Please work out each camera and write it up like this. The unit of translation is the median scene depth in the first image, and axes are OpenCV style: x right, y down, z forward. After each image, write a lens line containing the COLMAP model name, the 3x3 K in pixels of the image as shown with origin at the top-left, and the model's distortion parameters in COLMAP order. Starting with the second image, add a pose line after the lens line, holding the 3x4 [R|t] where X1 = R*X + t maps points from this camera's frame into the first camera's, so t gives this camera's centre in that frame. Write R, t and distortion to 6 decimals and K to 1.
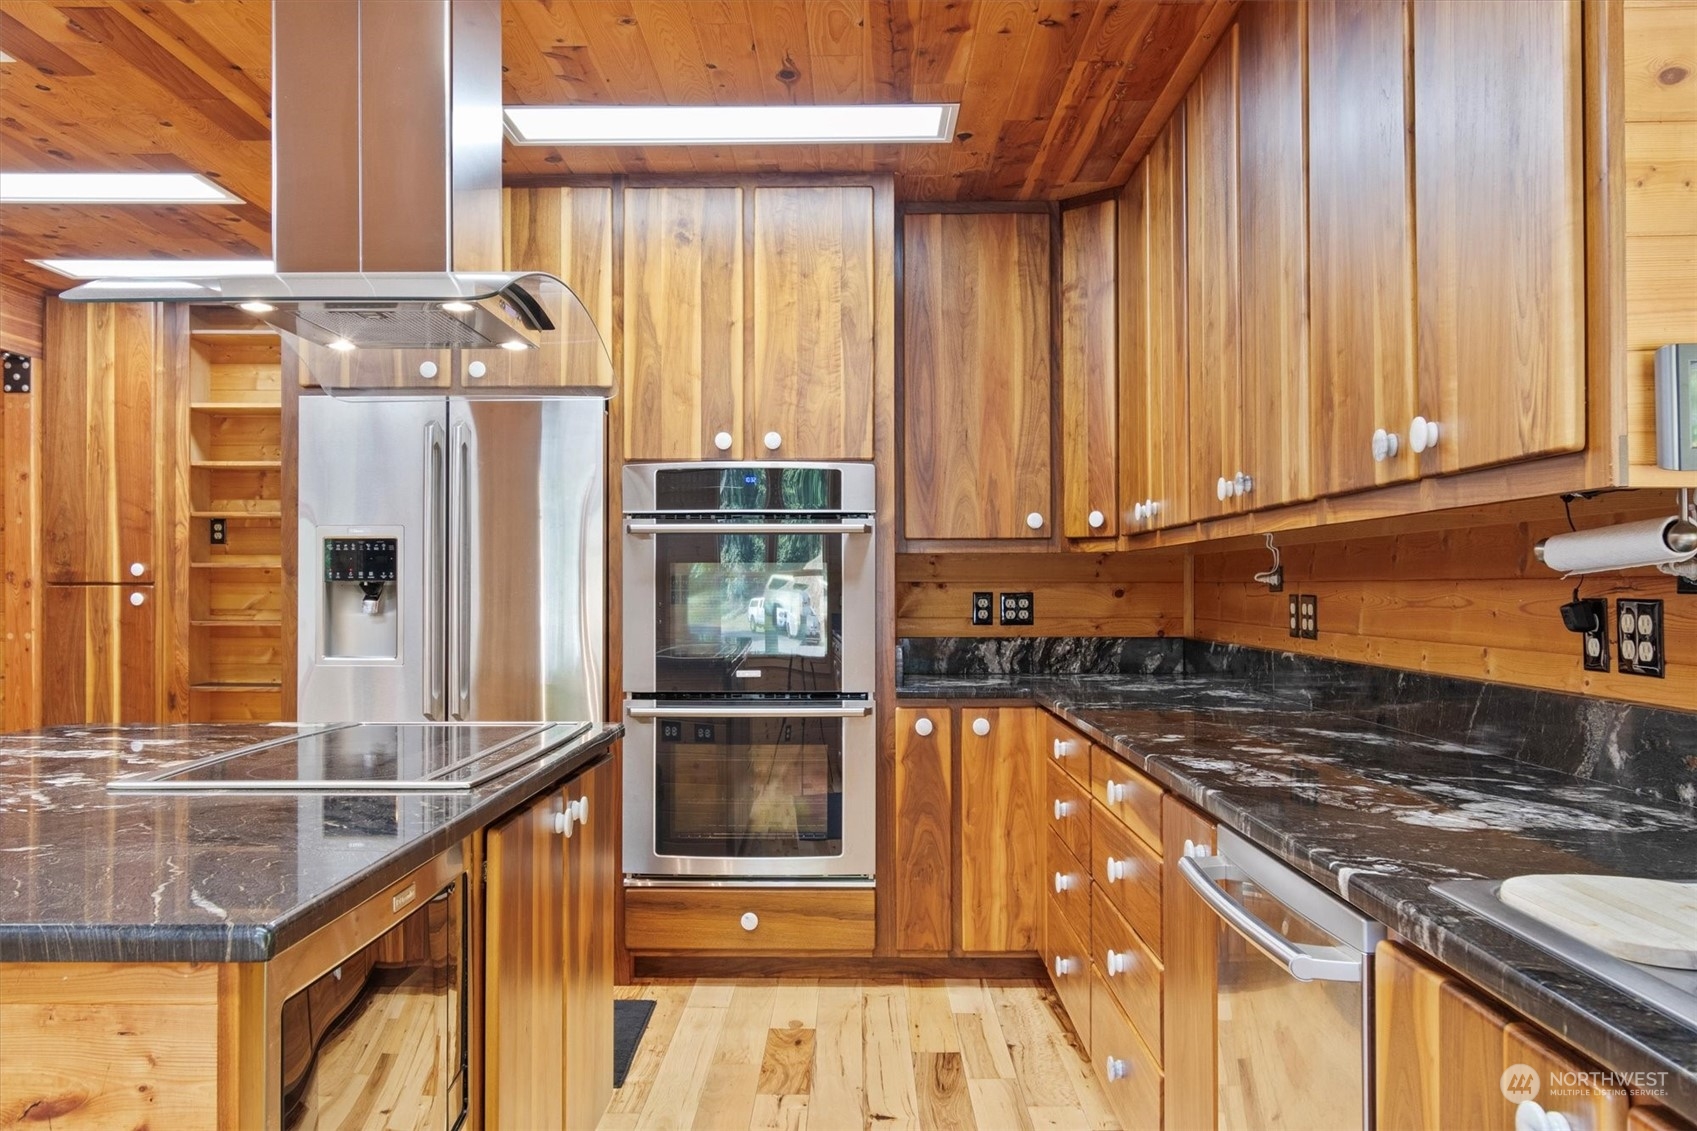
lens RADIAL K [[1370.6, 0, 848.5], [0, 1370.6, 565.5], [0, 0, 1]] dist [-0.000216, 0.000060]
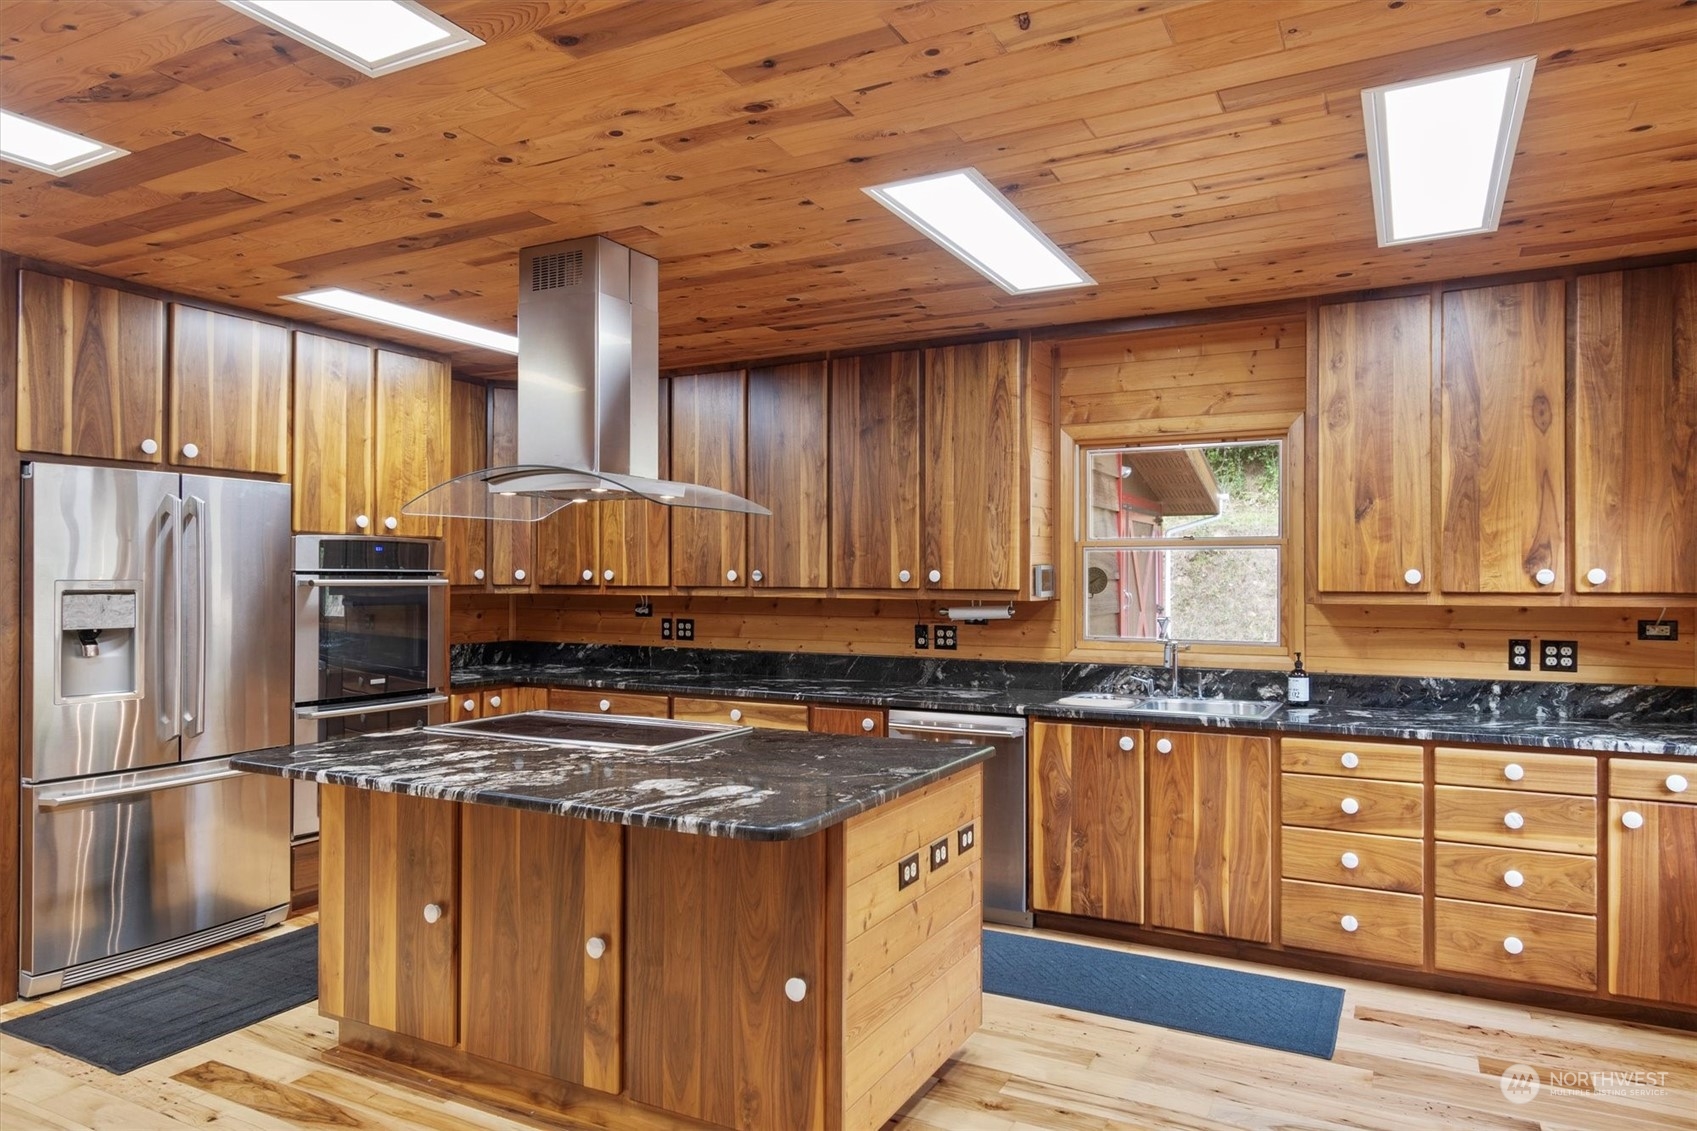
lens RADIAL K [[1058.8, 0, 848.5], [0, 1058.8, 565.5], [0, 0, 1]] dist [-0.006177, -0.001294]
pose [[0.458861, 0.013608, 0.888404, -0.841081], [-0.018702, 0.999809, -0.005654, -0.047633], [-0.888311, -0.014021, 0.459028, 0.032901]]
